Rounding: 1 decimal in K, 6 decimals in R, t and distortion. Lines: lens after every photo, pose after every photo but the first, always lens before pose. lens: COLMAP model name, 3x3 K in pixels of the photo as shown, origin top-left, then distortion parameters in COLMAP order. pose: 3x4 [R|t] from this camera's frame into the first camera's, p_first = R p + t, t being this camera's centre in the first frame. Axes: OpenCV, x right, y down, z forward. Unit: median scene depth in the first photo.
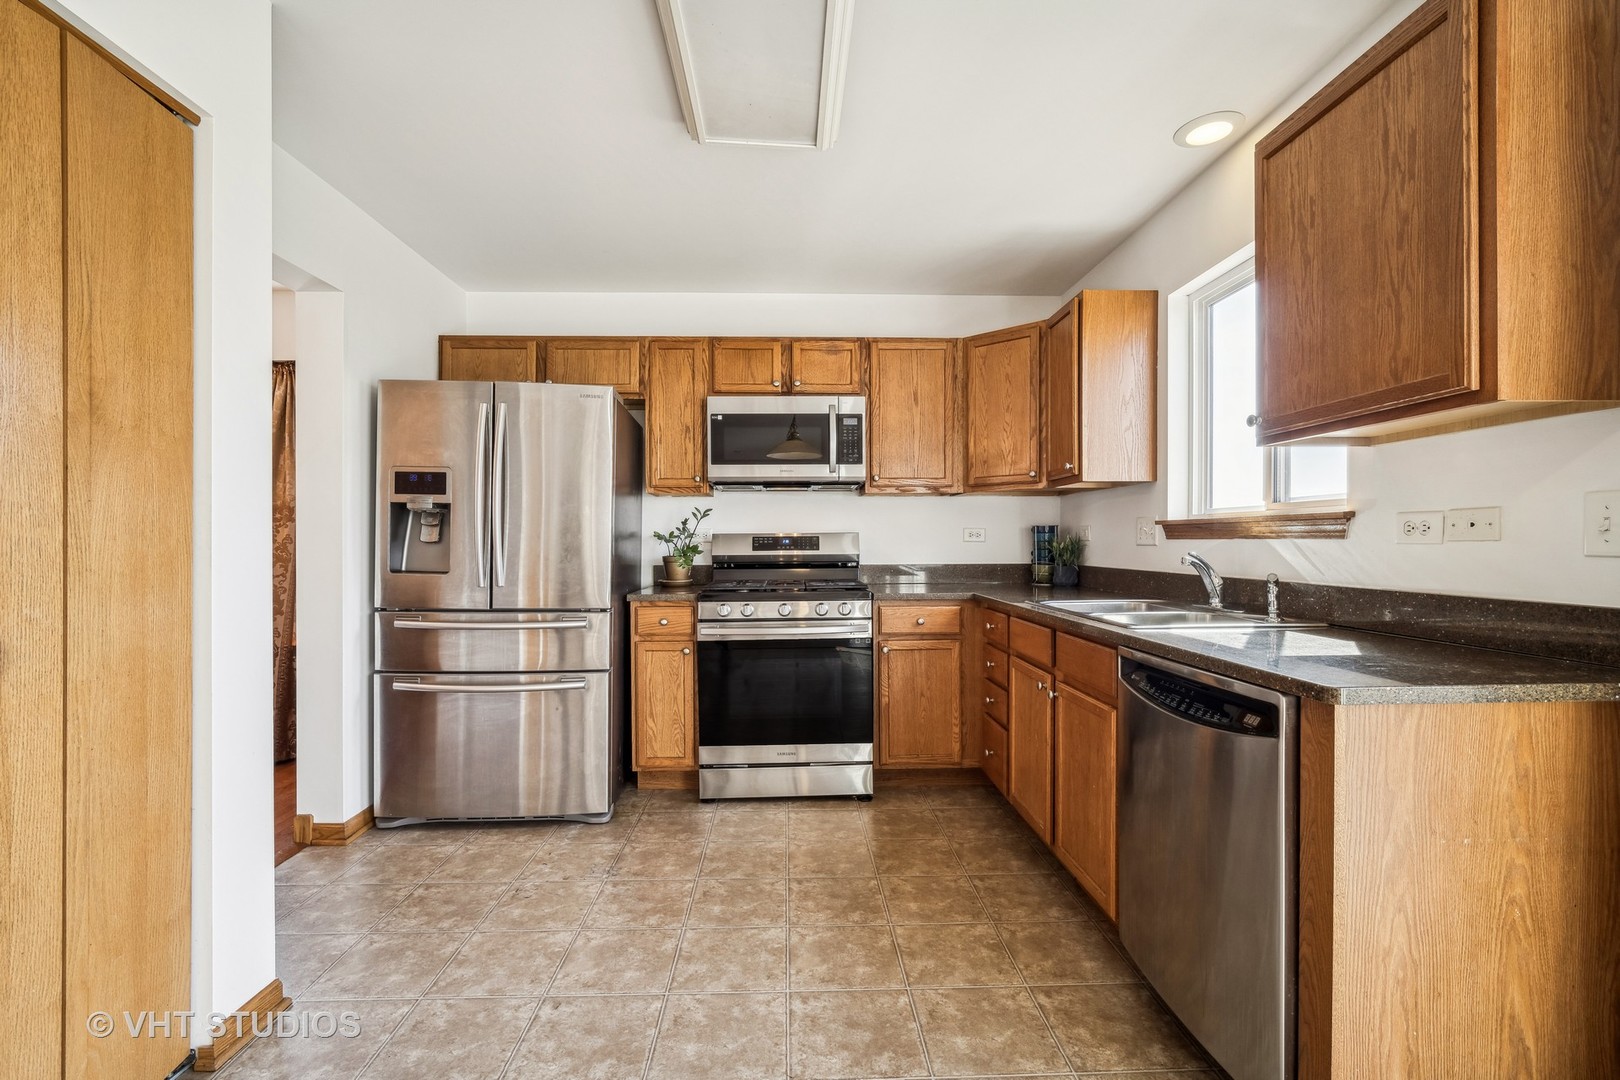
lens RADIAL K [[714.6, 0, 810.0], [0, 714.6, 540.0], [0, 0, 1]] dist [-0.002832, -0.000128]
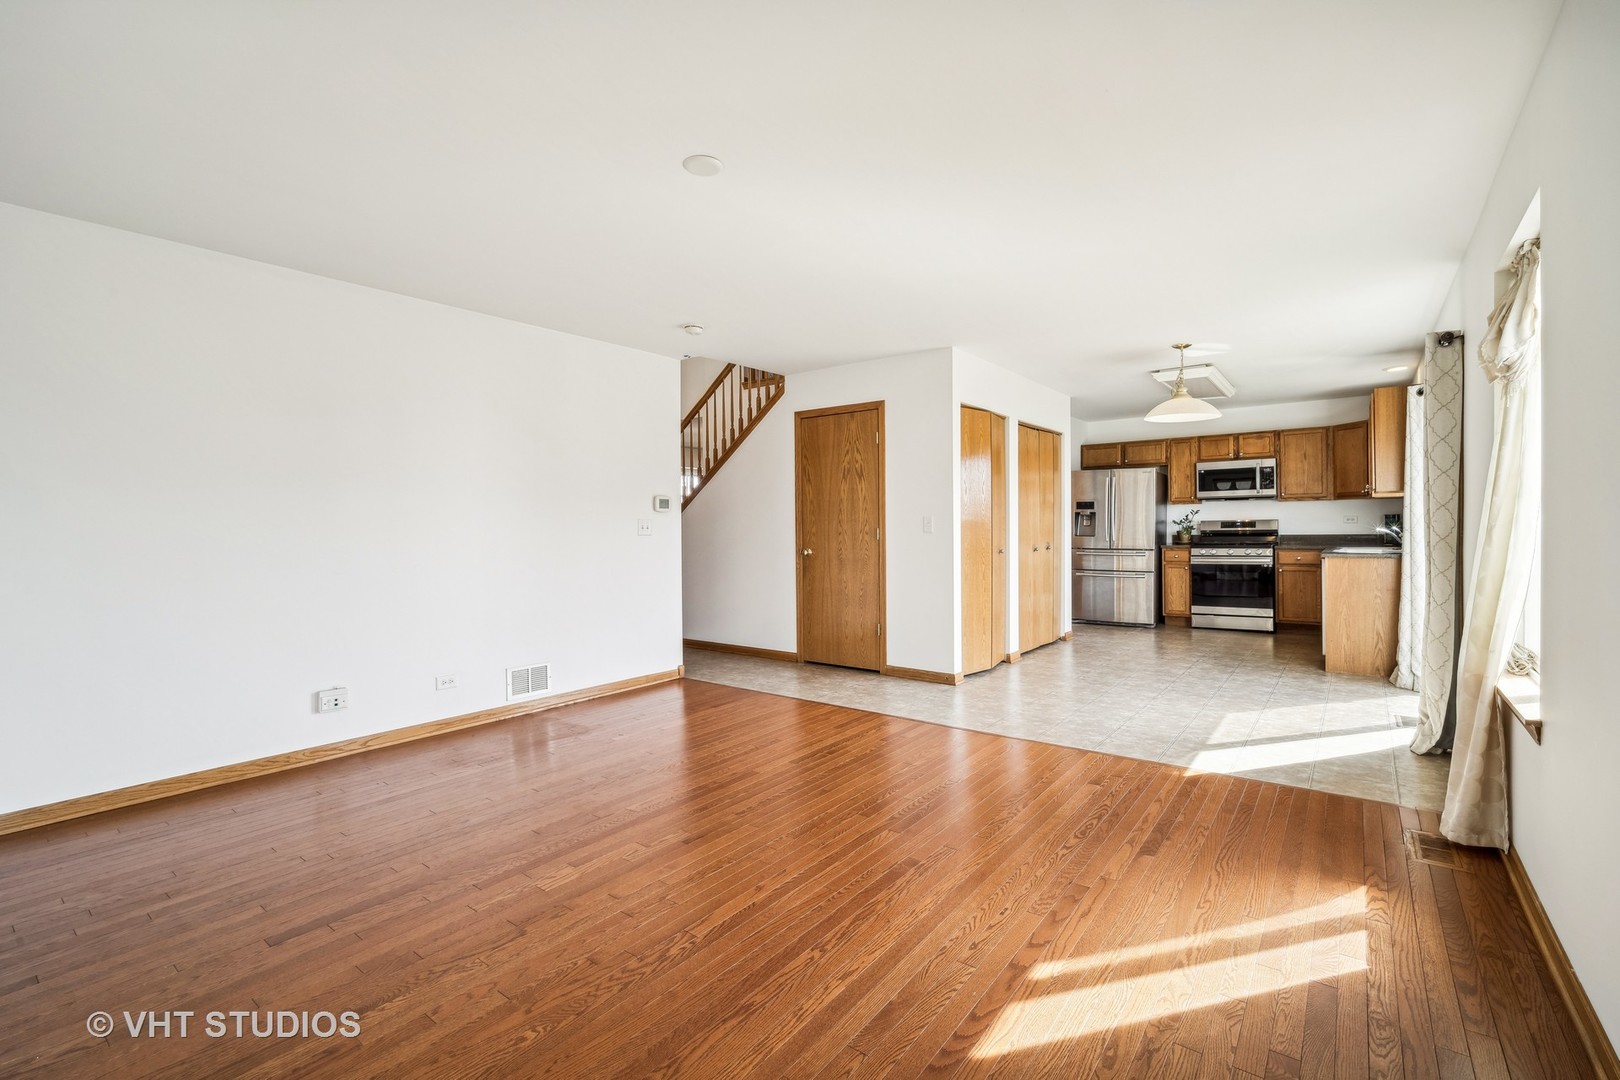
lens RADIAL K [[714.6, 0, 810.0], [0, 714.6, 540.0], [0, 0, 1]] dist [-0.002832, -0.000128]
pose [[0.761754, 0.003124, -0.647859, 0.409628], [0.009337, 0.999832, 0.015799, 0.004931], [0.647799, -0.018083, 0.761597, -1.620601]]
